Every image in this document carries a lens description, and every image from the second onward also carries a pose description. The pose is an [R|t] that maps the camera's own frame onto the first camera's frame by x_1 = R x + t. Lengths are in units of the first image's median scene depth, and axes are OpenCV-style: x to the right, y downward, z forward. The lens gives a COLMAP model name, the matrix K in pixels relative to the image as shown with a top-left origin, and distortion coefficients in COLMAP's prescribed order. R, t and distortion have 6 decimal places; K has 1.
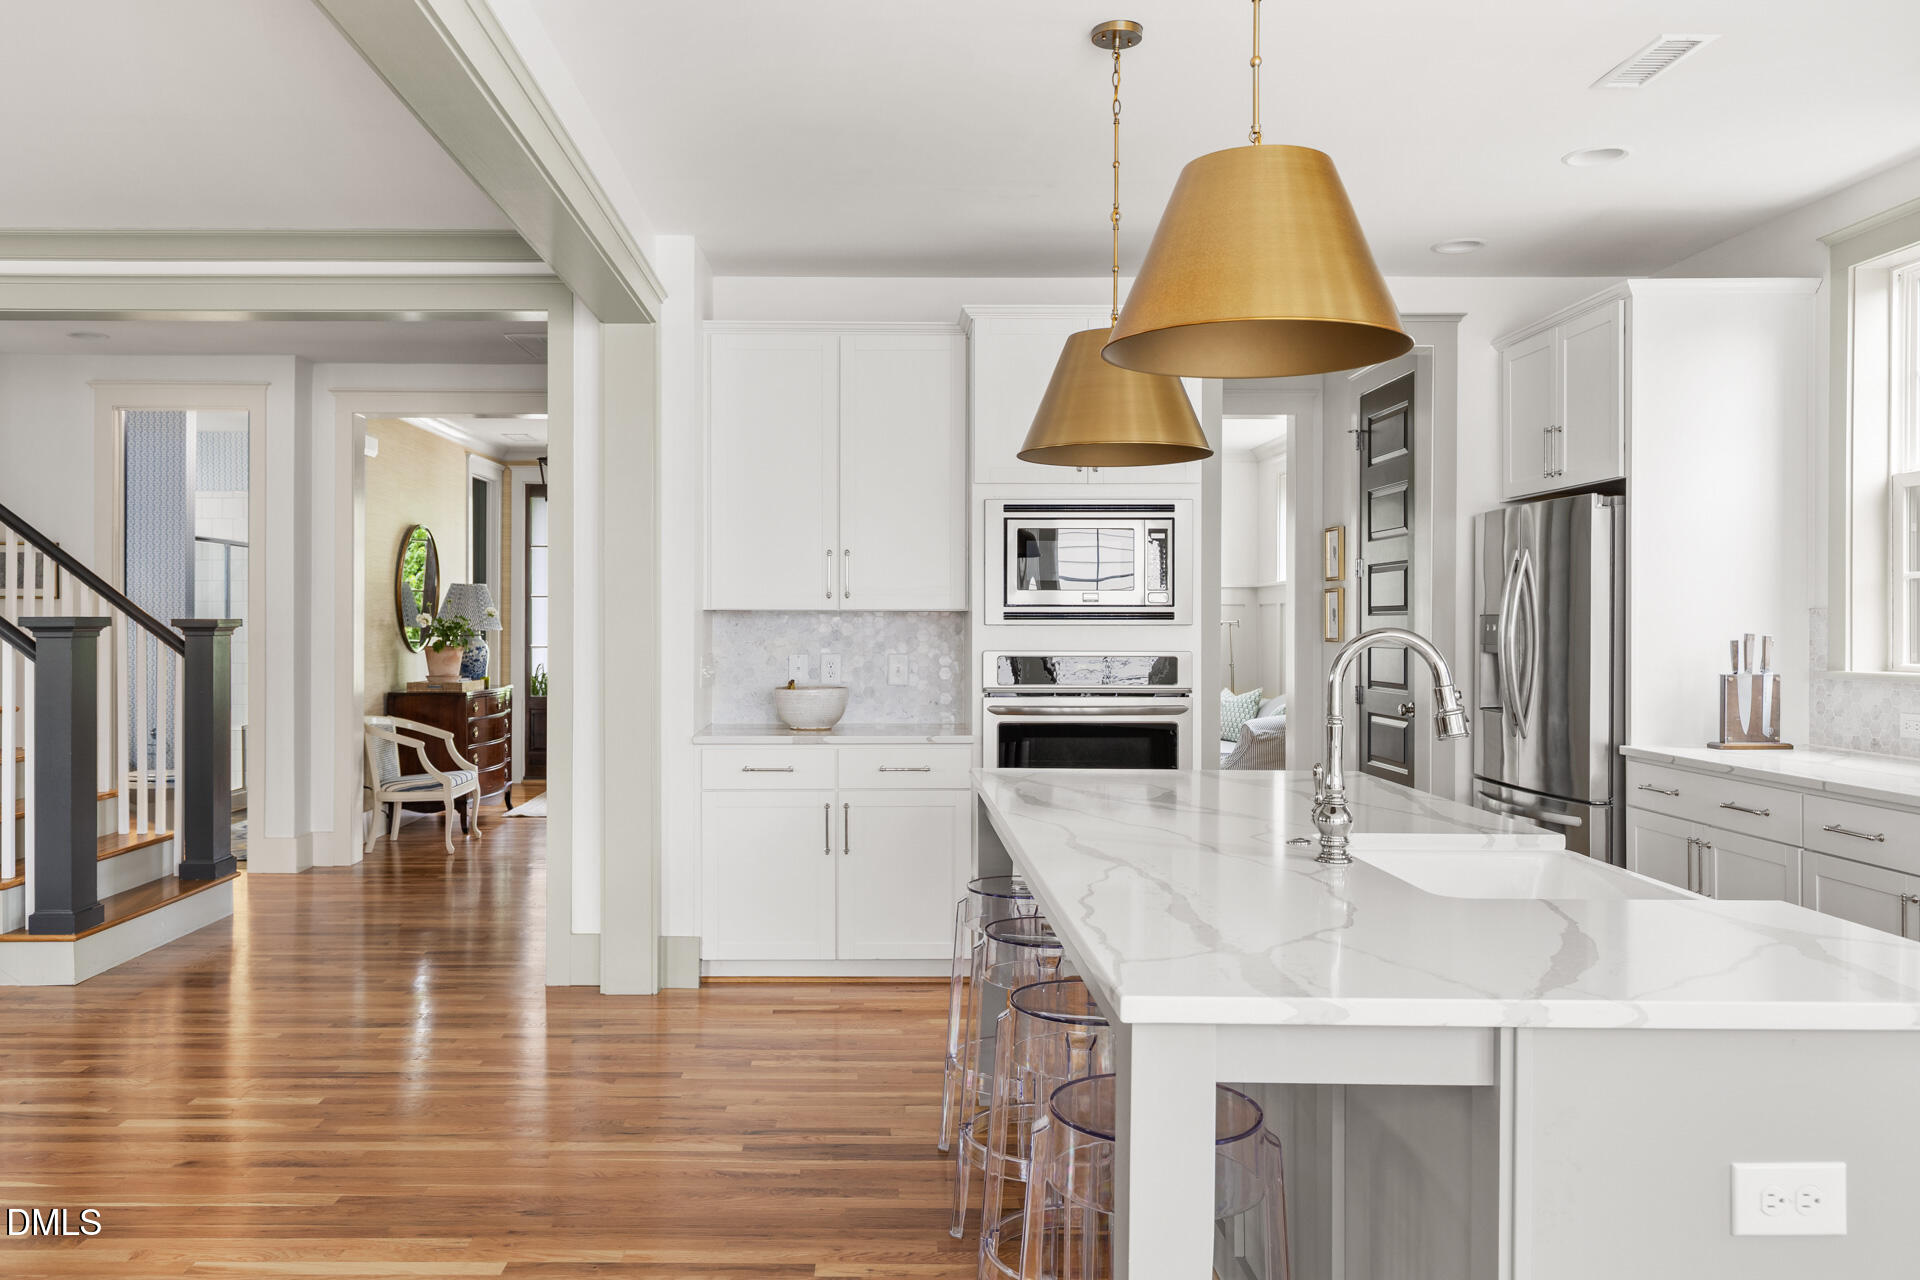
lens RADIAL K [[1428.8, 0, 956.1], [0, 1428.8, 633.9], [0, 0, 1]] dist [-0.056651, 0.004485]
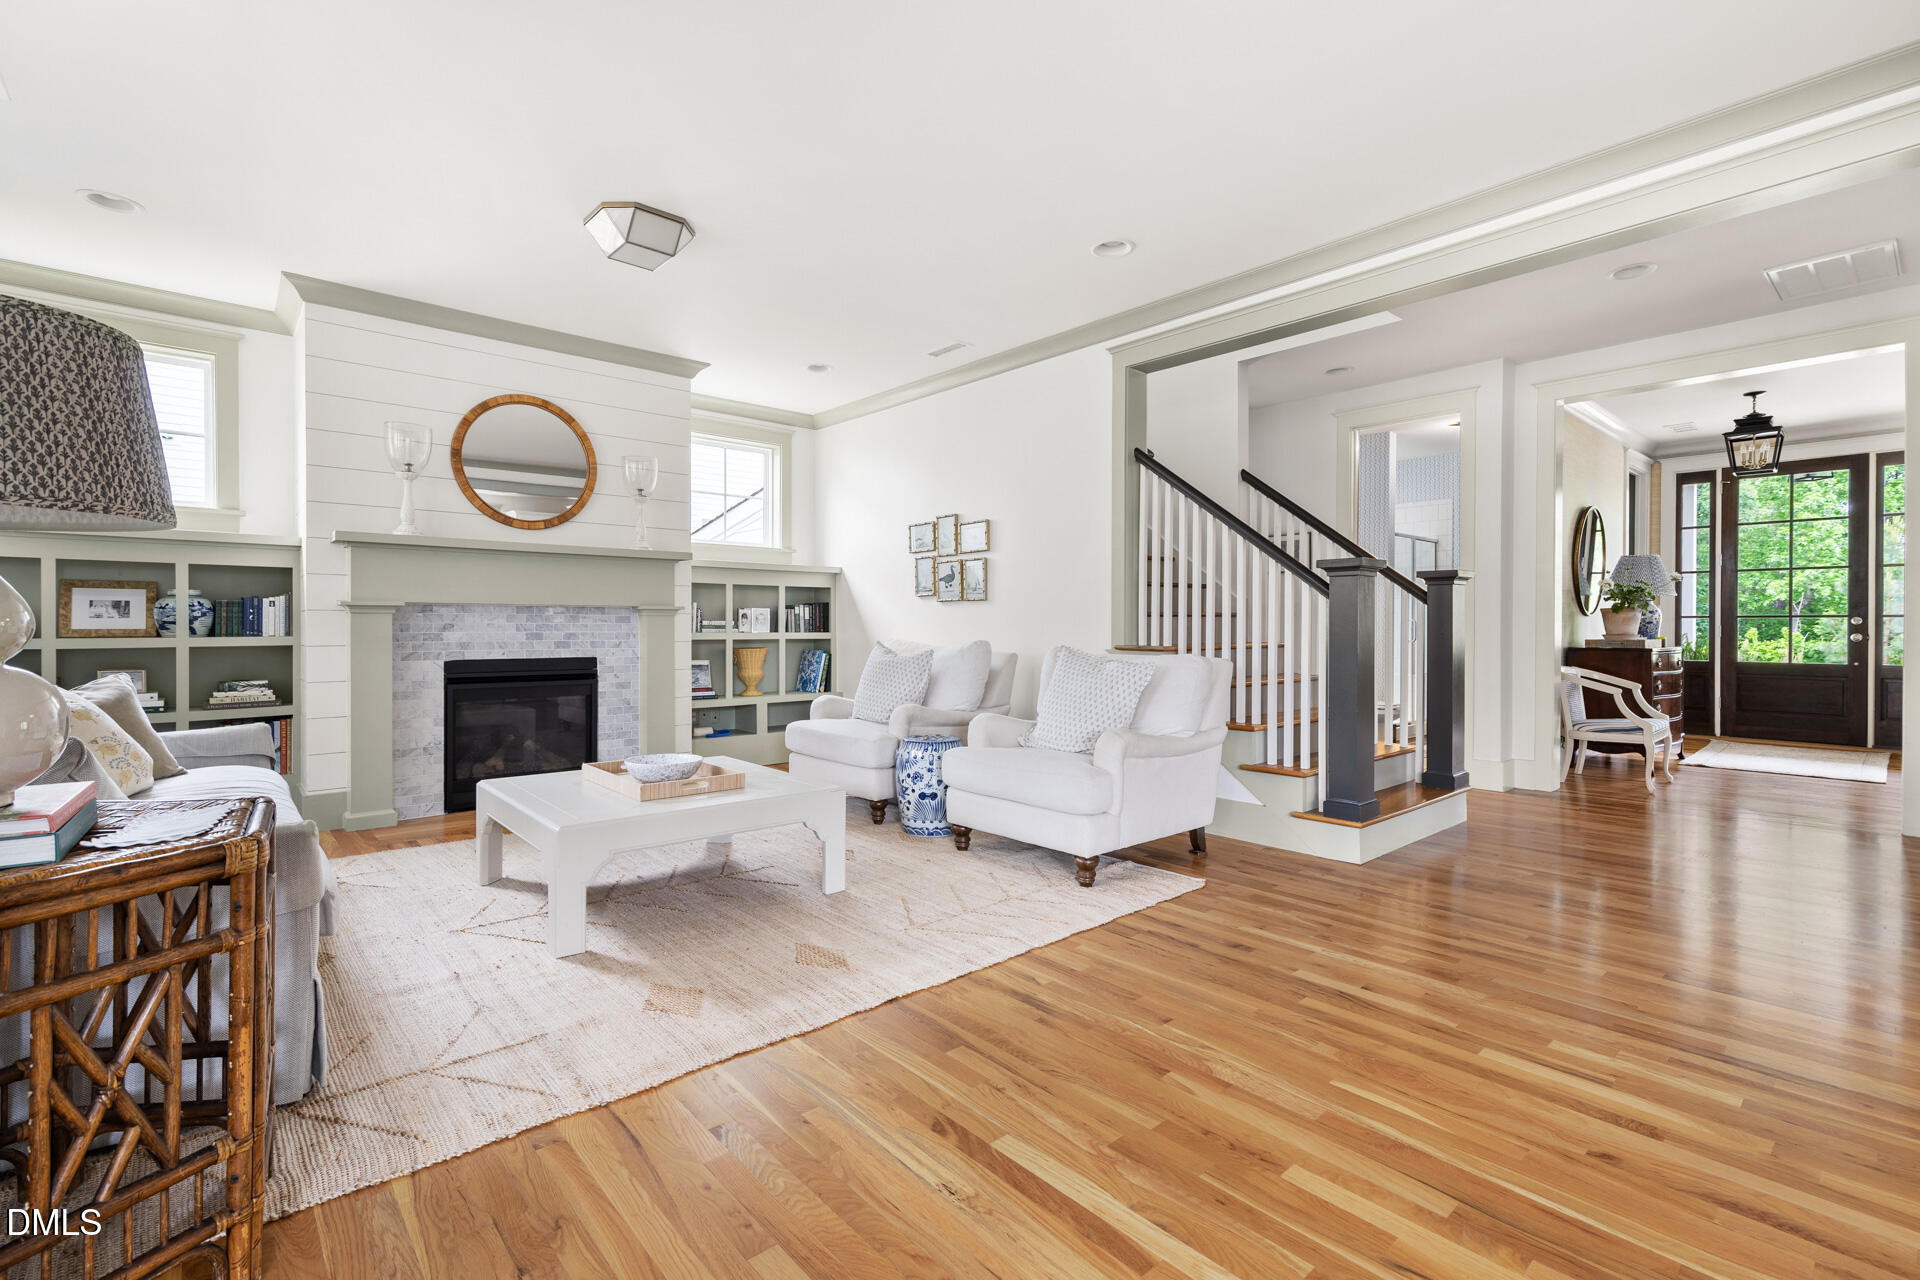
lens RADIAL K [[868.6, 0, 960.8], [0, 868.6, 624.8], [0, 0, 1]] dist [0.013084, -0.001491]
pose [[0.626256, -0.008369, -0.779573, -0.169175], [-0.001290, 0.999930, -0.011771, 0.035372], [0.779617, 0.008377, 0.626201, 0.167334]]
